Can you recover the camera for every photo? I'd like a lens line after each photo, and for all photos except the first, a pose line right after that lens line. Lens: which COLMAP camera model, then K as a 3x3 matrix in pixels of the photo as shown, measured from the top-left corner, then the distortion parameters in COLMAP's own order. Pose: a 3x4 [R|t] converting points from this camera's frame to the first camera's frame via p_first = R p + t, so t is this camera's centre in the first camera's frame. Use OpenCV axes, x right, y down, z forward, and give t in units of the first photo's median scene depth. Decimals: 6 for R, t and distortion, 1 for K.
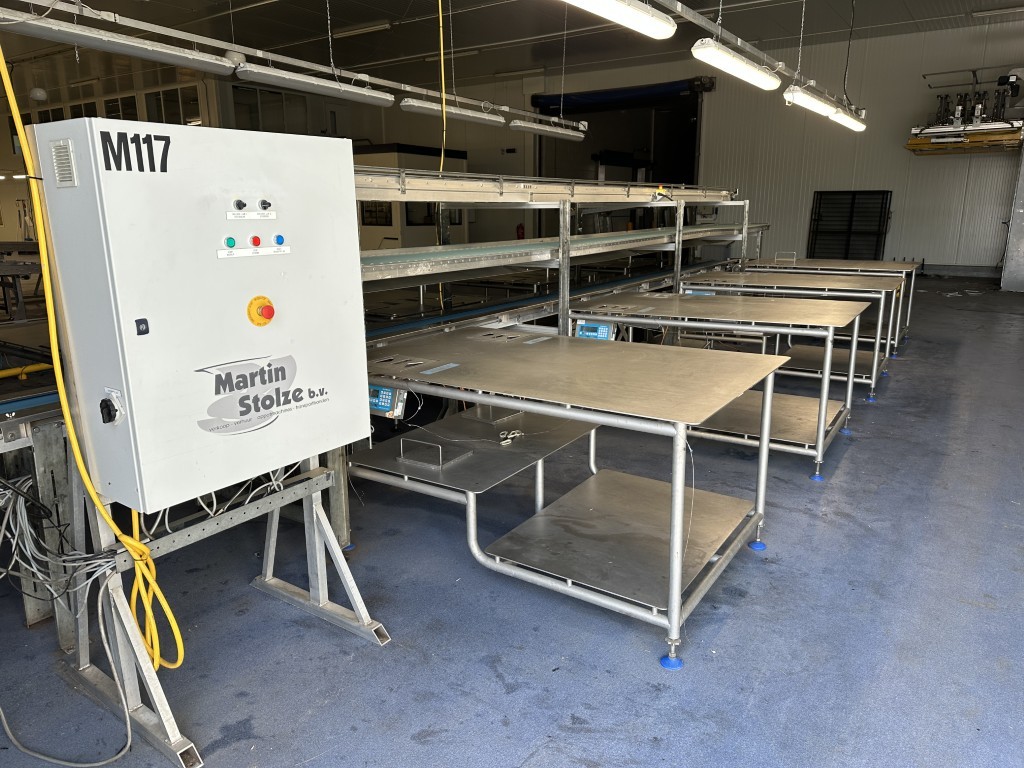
lens RADIAL K [[721.4, 0, 517.3], [0, 721.4, 379.5], [0, 0, 1]] dist [0.082995, -0.111440]
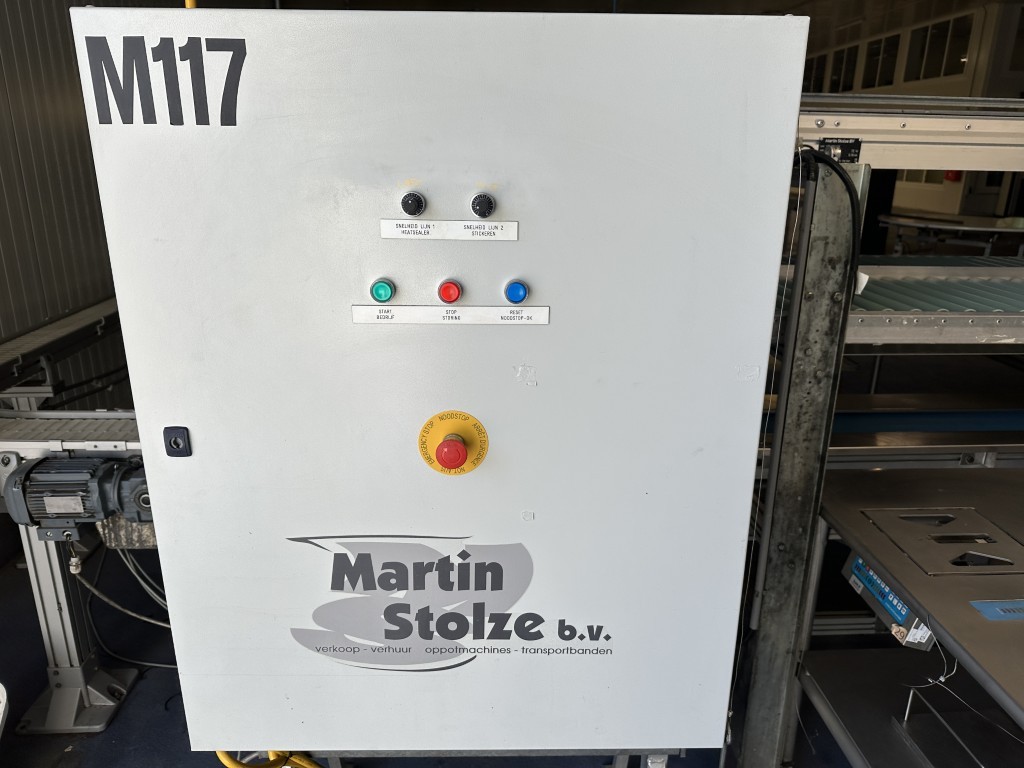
lens RADIAL K [[721.4, 0, 517.3], [0, 721.4, 379.5], [0, 0, 1]] dist [0.082995, -0.111440]
pose [[0.601929, 0.257319, -0.755956, -0.007127], [-0.205298, 0.964706, 0.164908, -0.212963], [0.771709, 0.055934, 0.633511, 0.753240]]
